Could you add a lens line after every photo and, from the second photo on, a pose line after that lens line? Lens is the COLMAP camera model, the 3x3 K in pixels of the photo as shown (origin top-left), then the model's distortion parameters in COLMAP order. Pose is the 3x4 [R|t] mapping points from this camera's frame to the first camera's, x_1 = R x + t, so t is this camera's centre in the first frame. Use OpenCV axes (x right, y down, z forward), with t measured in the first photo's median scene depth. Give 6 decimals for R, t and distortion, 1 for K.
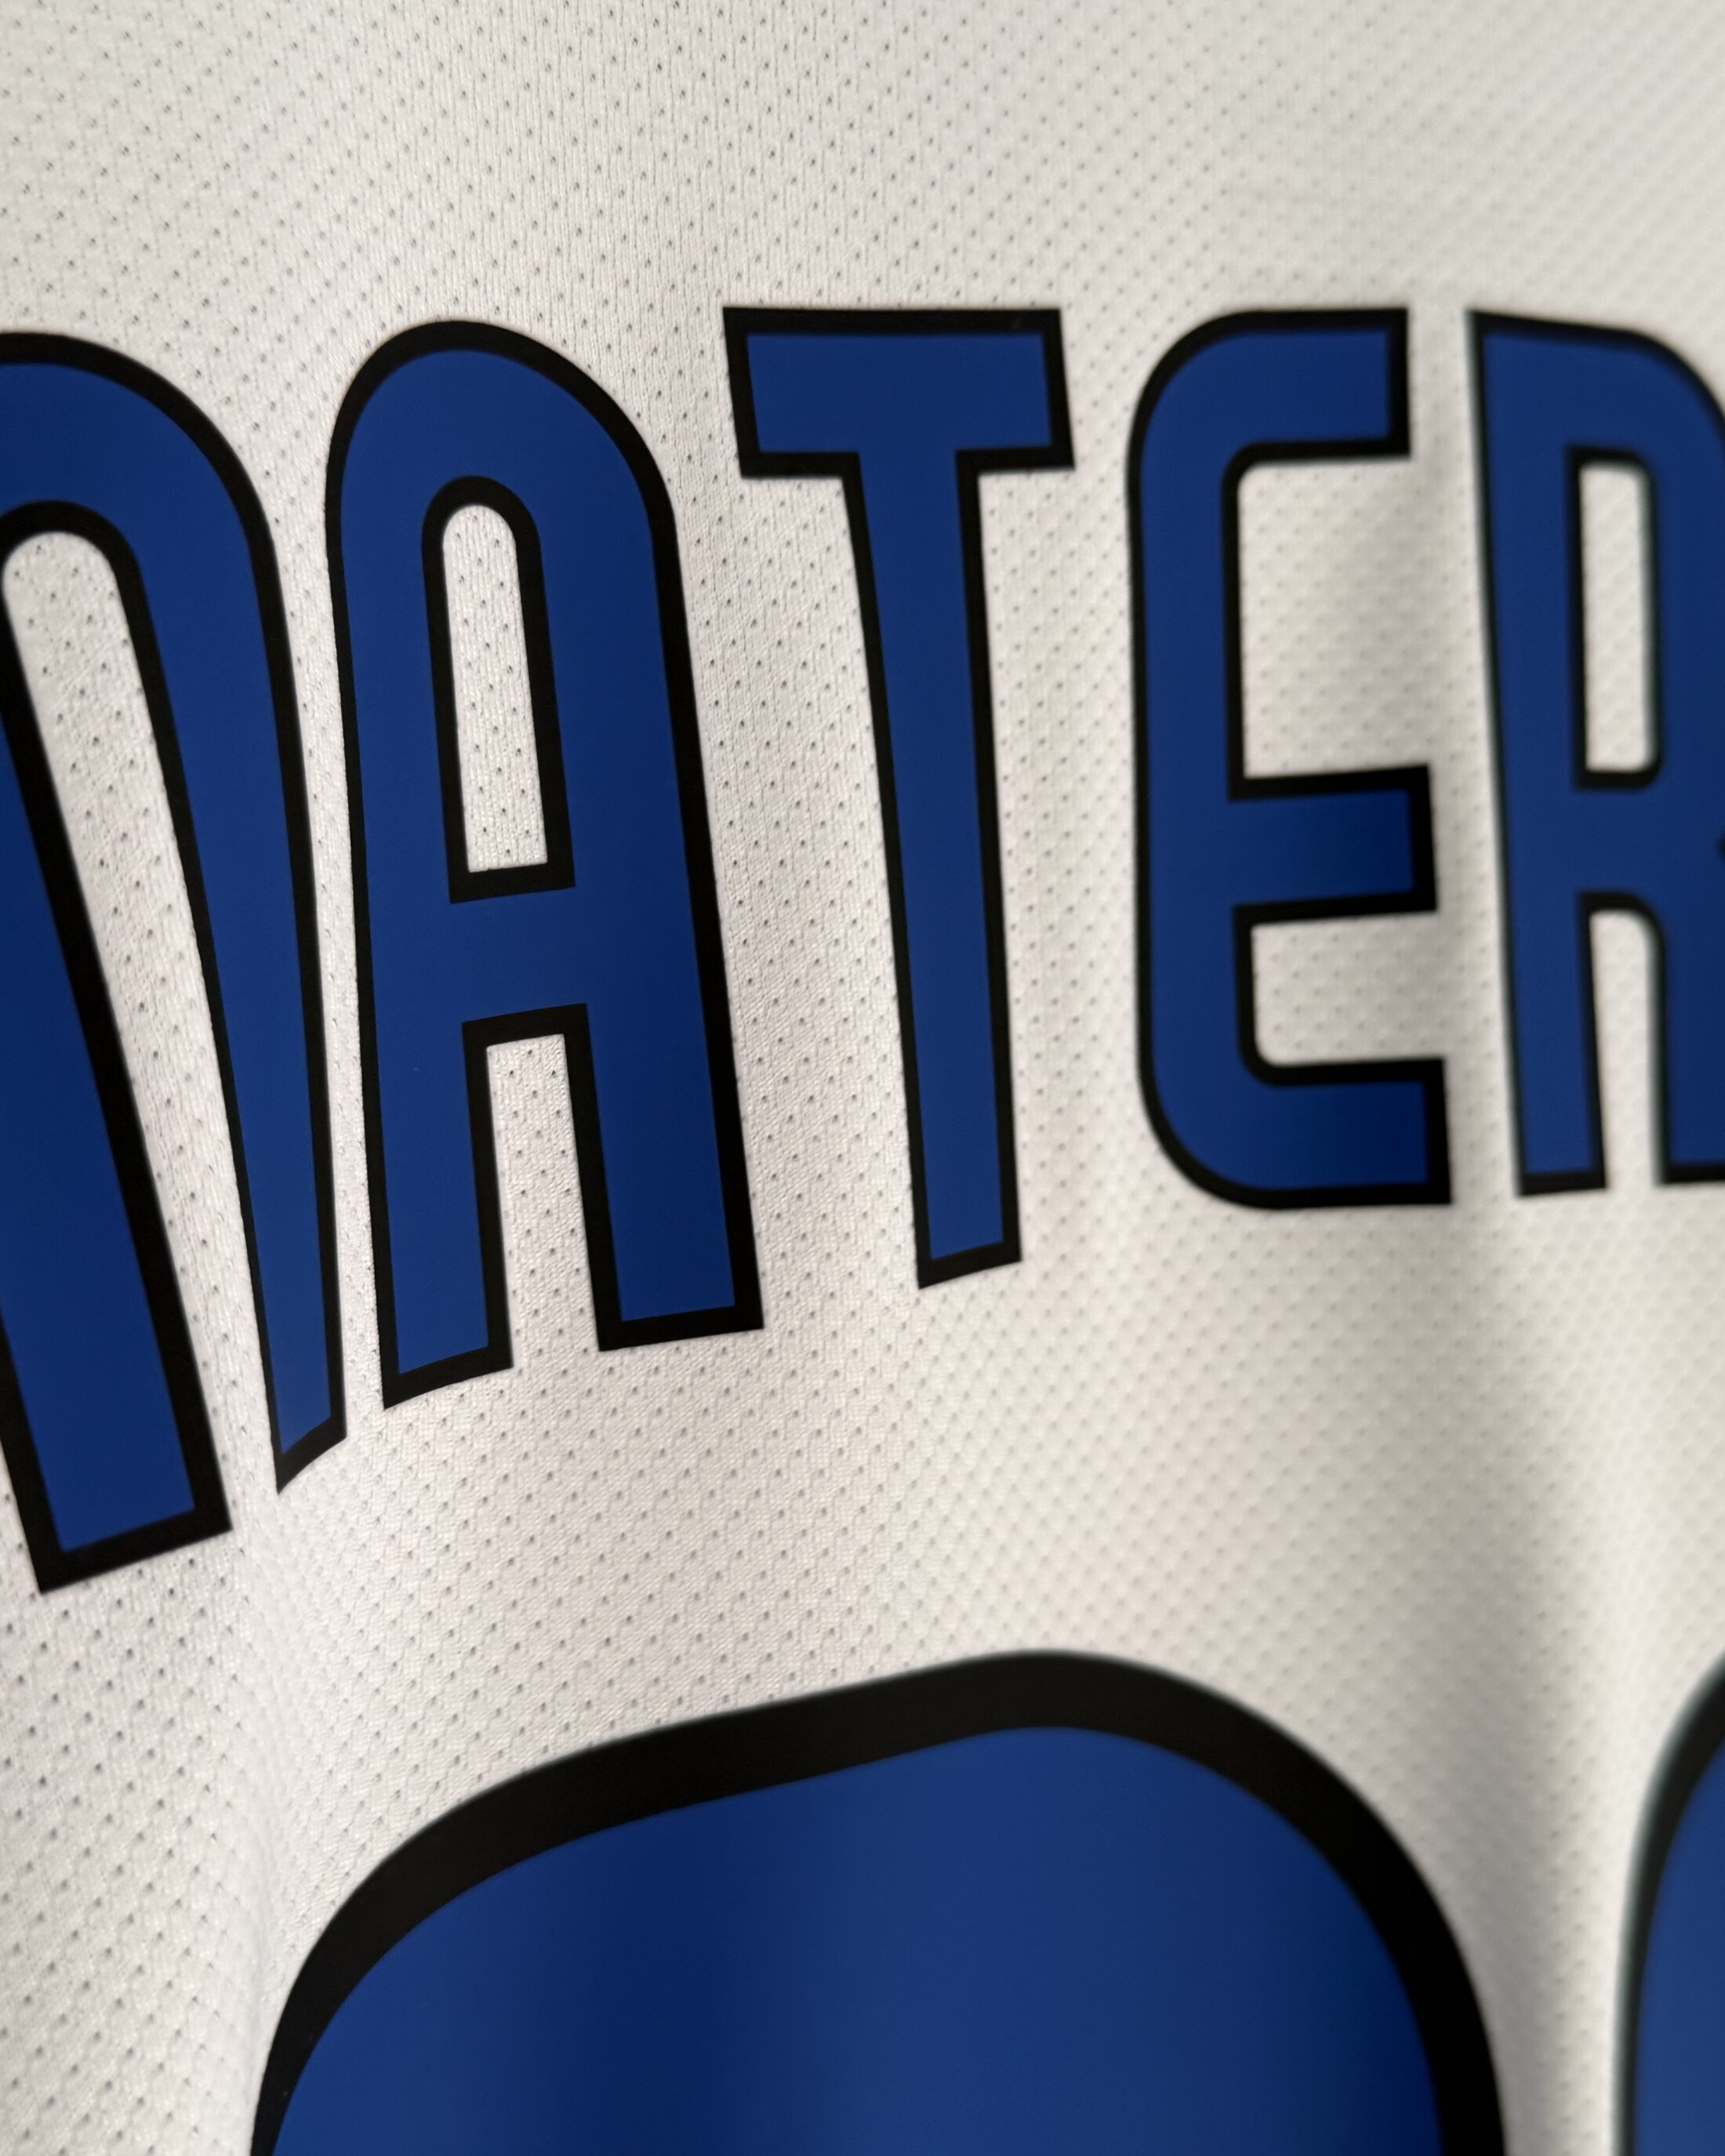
lens RADIAL K [[3131.4, 0, 862.5], [0, 3131.4, 1078.0], [0, 0, 1]] dist [0.033635, 0.015036]
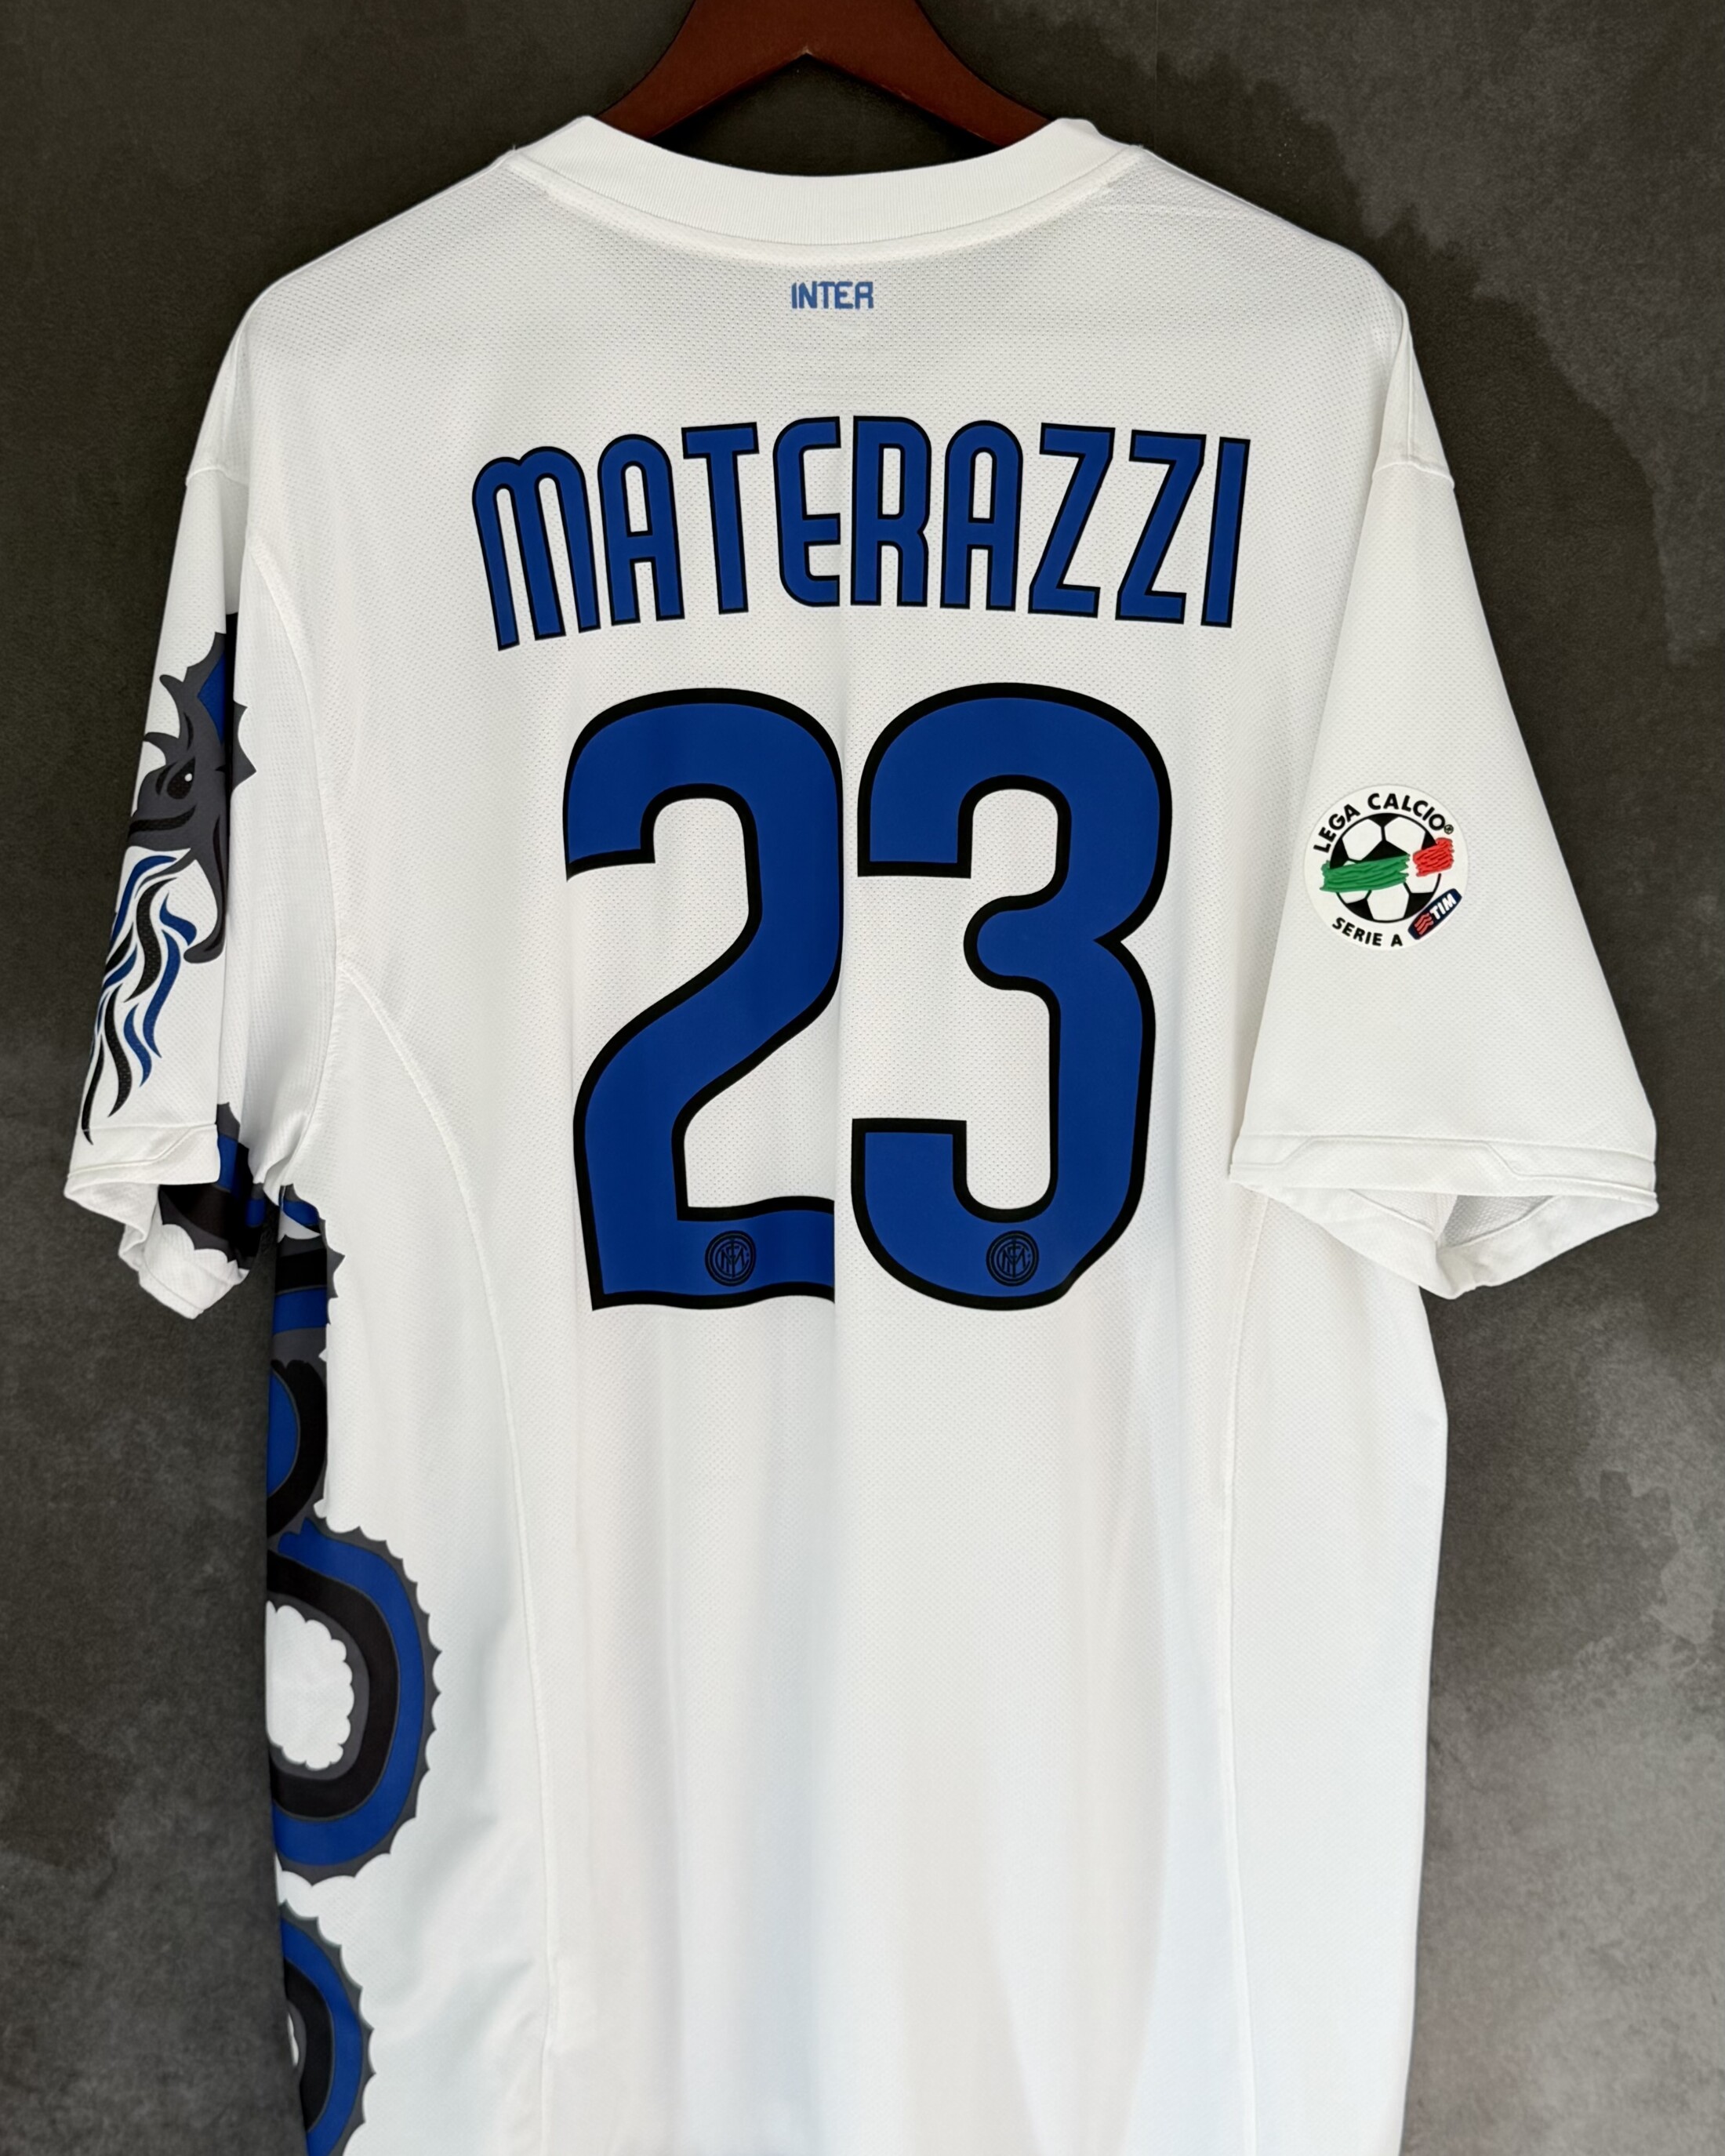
lens RADIAL K [[3131.4, 0, 862.5], [0, 3131.4, 1078.0], [0, 0, 1]] dist [0.033635, 0.015036]
pose [[0.821383, 0.126809, -0.556102, 3.162659], [-0.052476, 0.987638, 0.147704, 0.045825], [0.567958, -0.092140, 0.817884, -3.158009]]
